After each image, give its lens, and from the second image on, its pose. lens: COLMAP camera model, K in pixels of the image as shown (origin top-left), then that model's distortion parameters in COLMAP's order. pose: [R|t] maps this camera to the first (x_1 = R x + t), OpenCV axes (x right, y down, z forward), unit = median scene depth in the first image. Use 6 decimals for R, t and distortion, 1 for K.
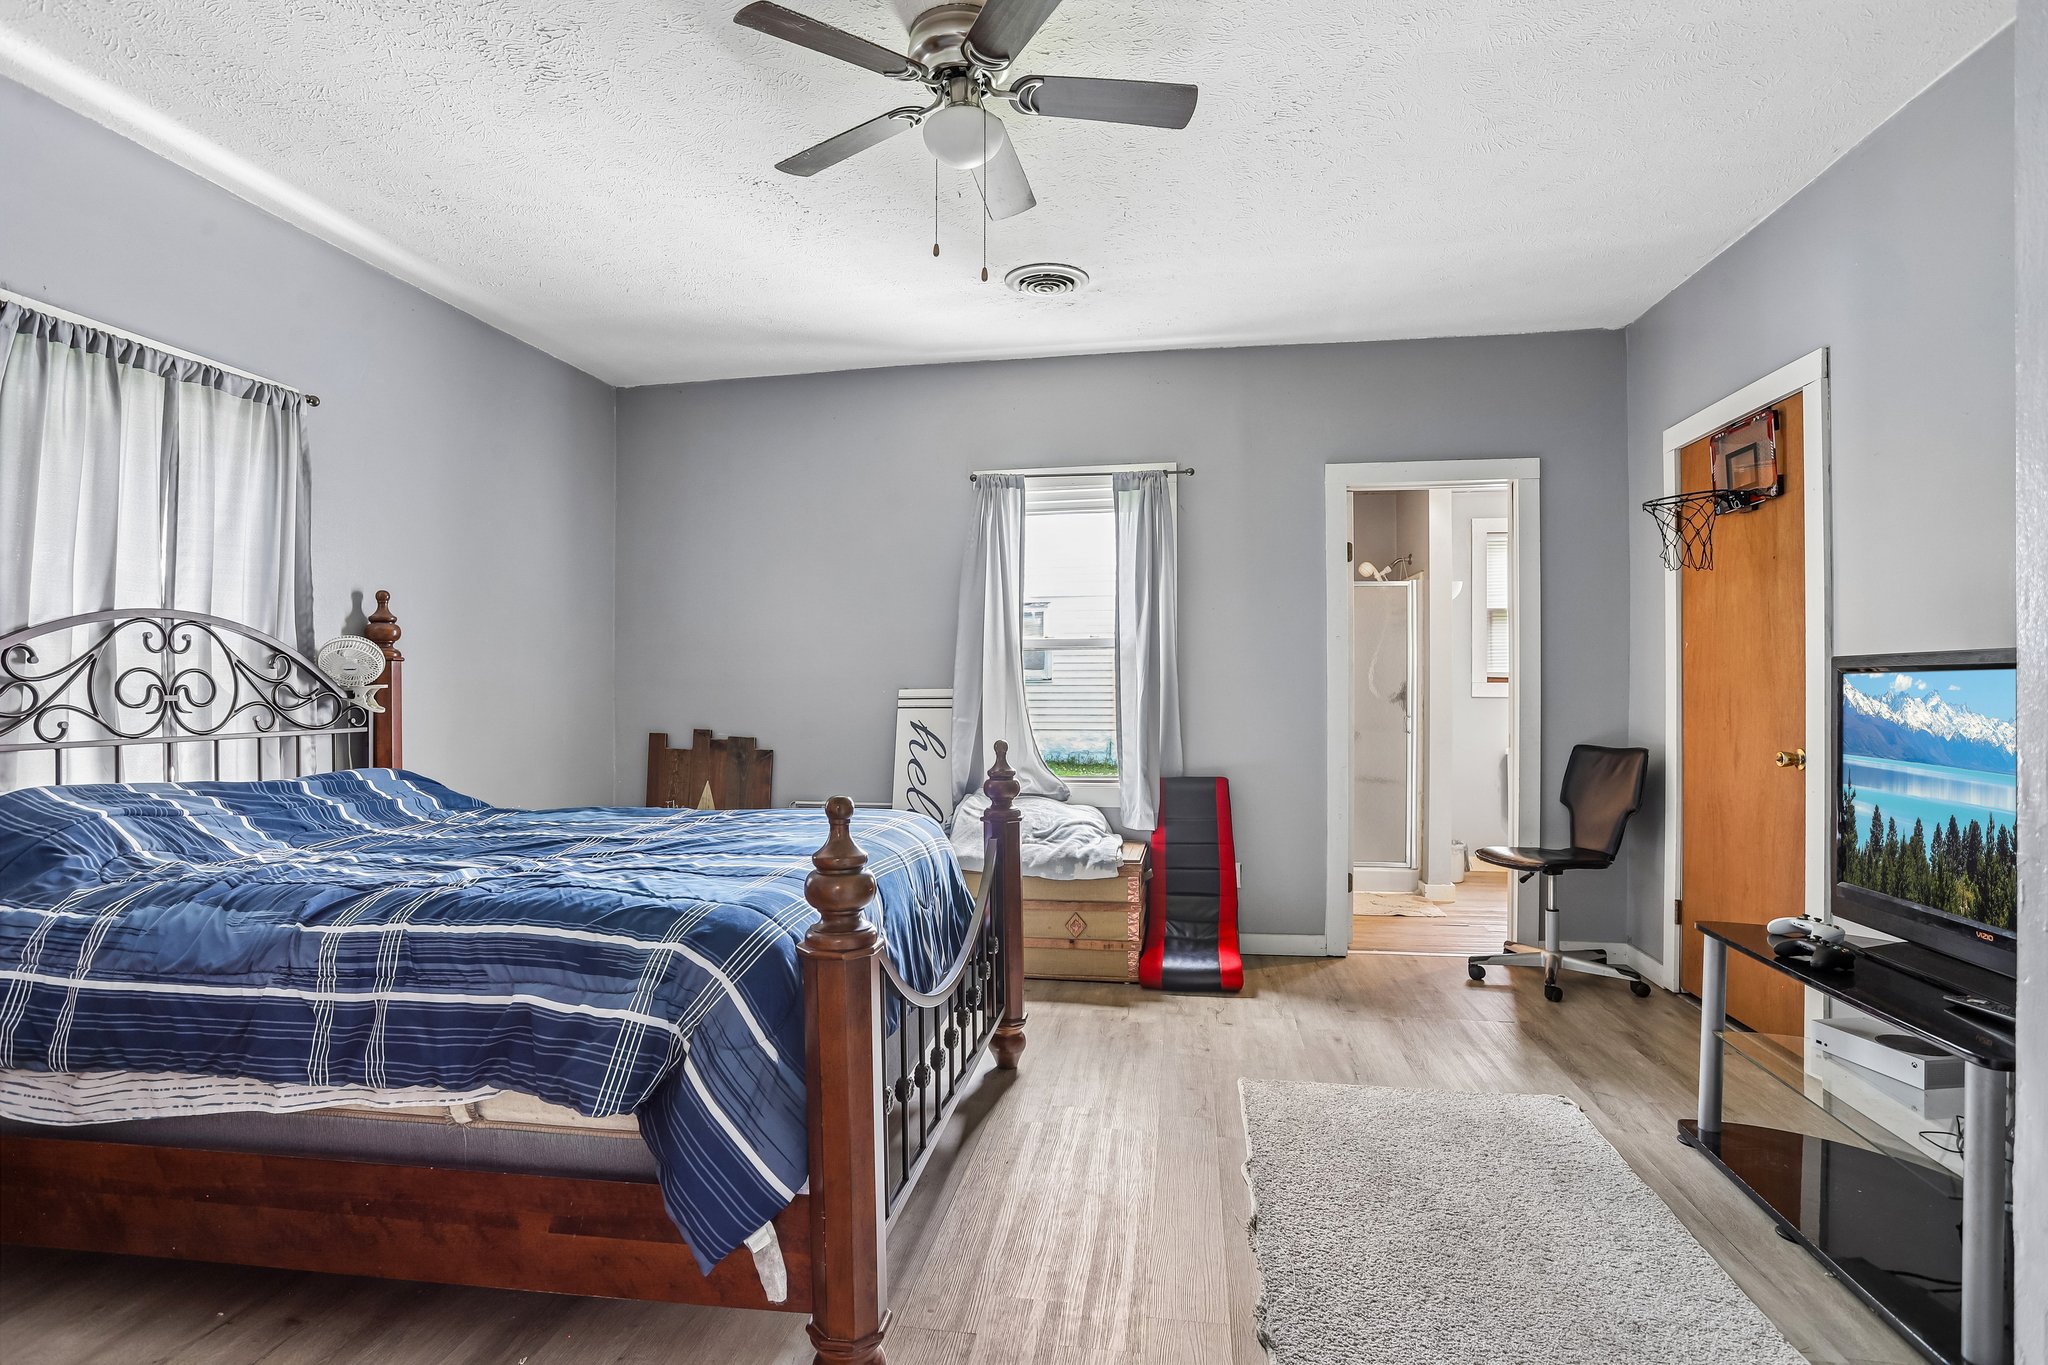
lens RADIAL K [[1035.2, 0, 1002.4], [0, 1035.2, 688.5], [0, 0, 1]] dist [-0.069030, 0.031342]
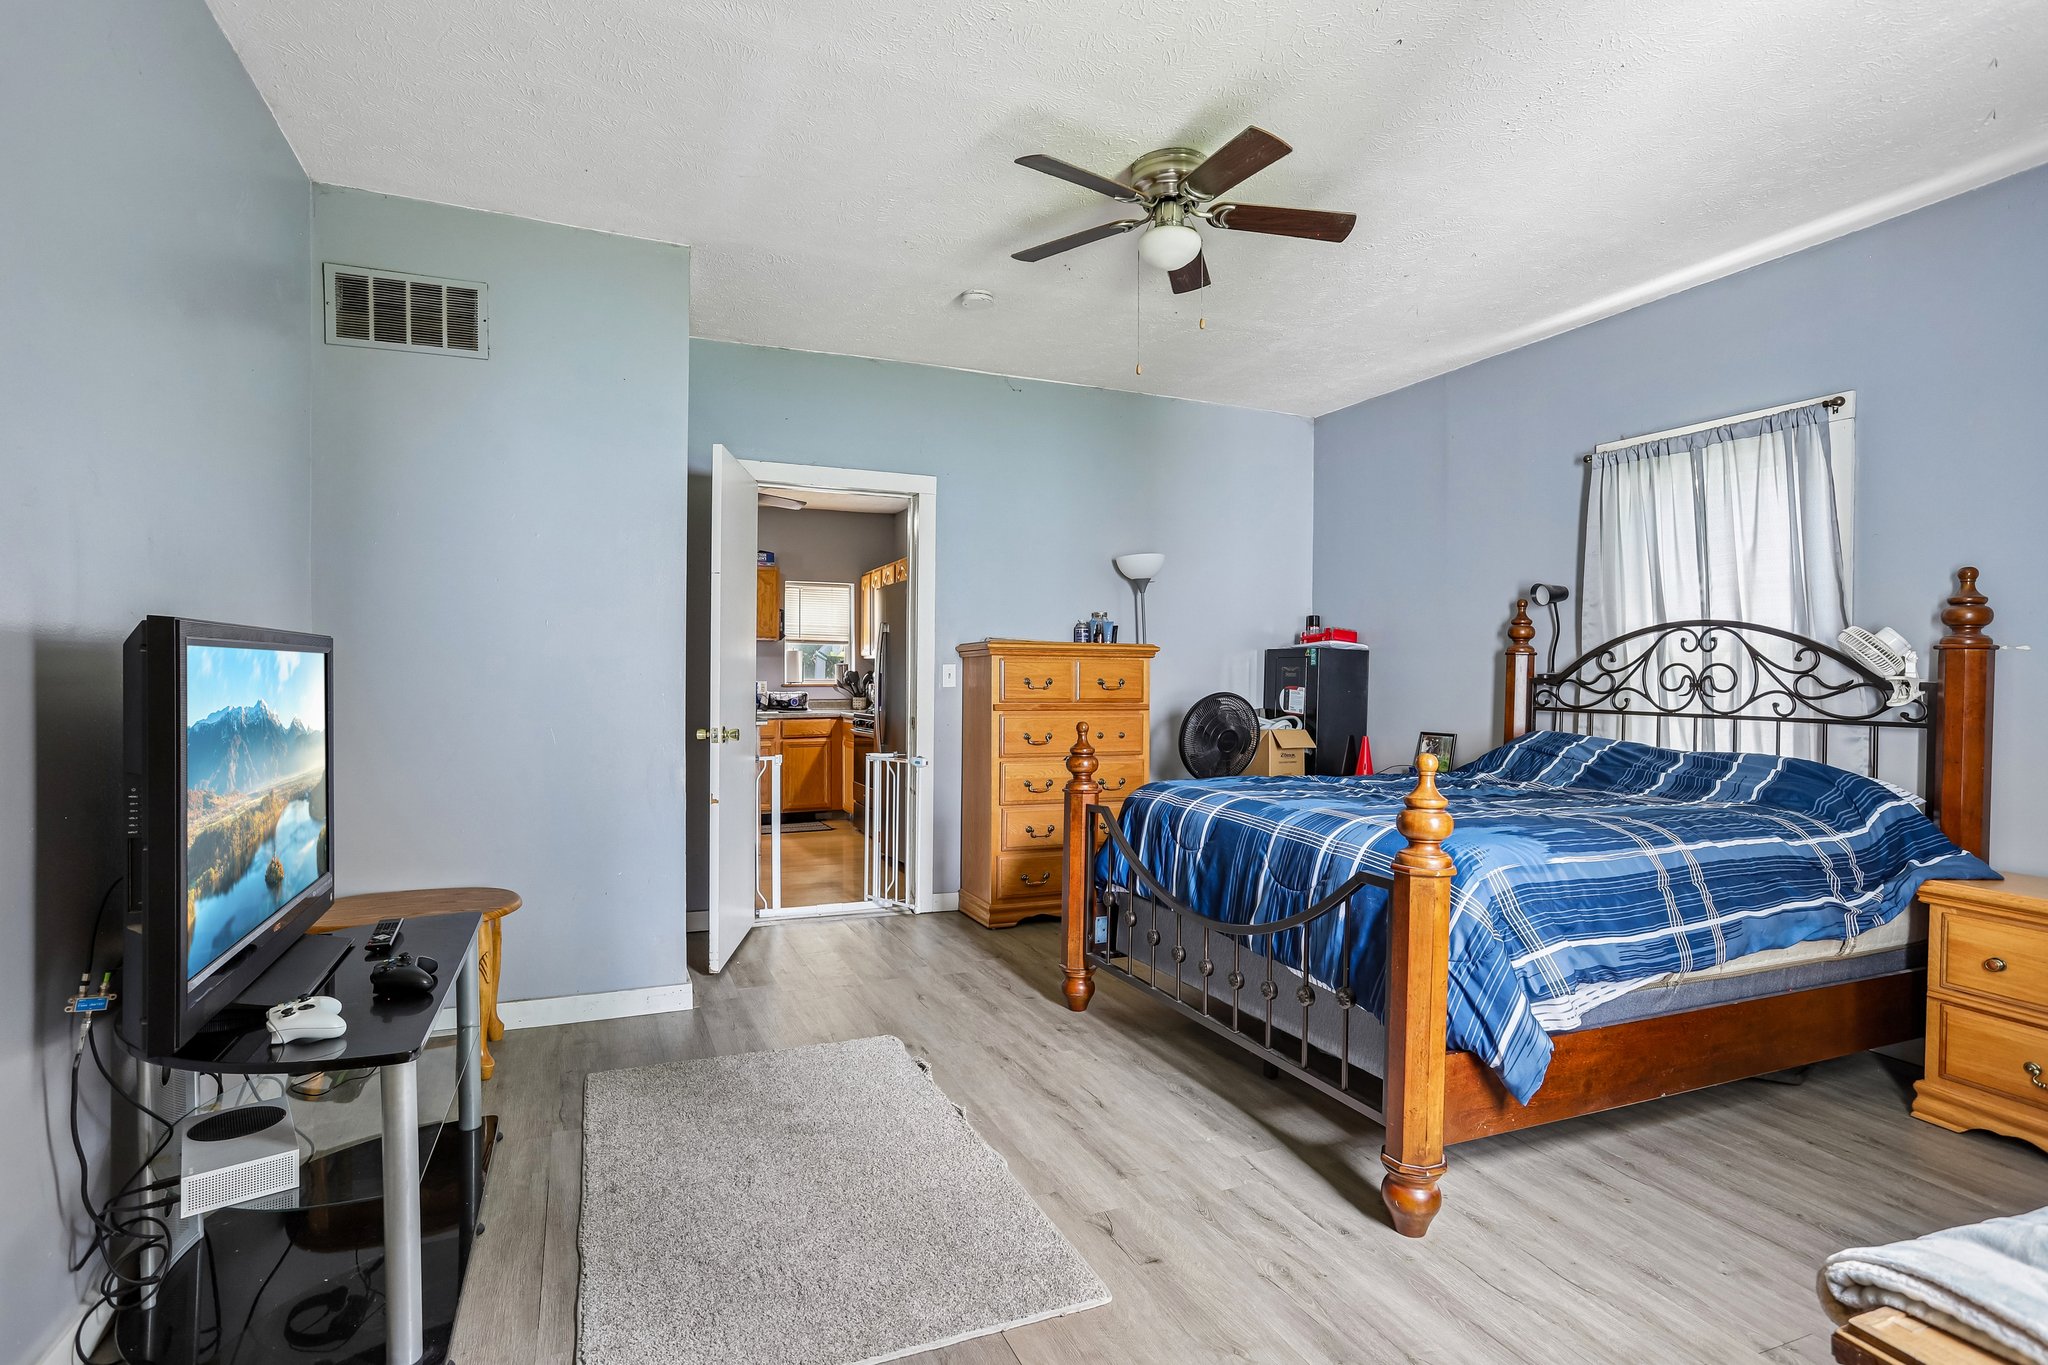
lens RADIAL K [[1035.2, 0, 1002.4], [0, 1035.2, 688.5], [0, 0, 1]] dist [-0.069030, 0.031342]
pose [[-0.851093, 0.007757, -0.524957, 0.684545], [-0.004778, 0.999735, 0.022519, -0.012318], [0.524993, 0.021675, -0.850831, 1.677713]]
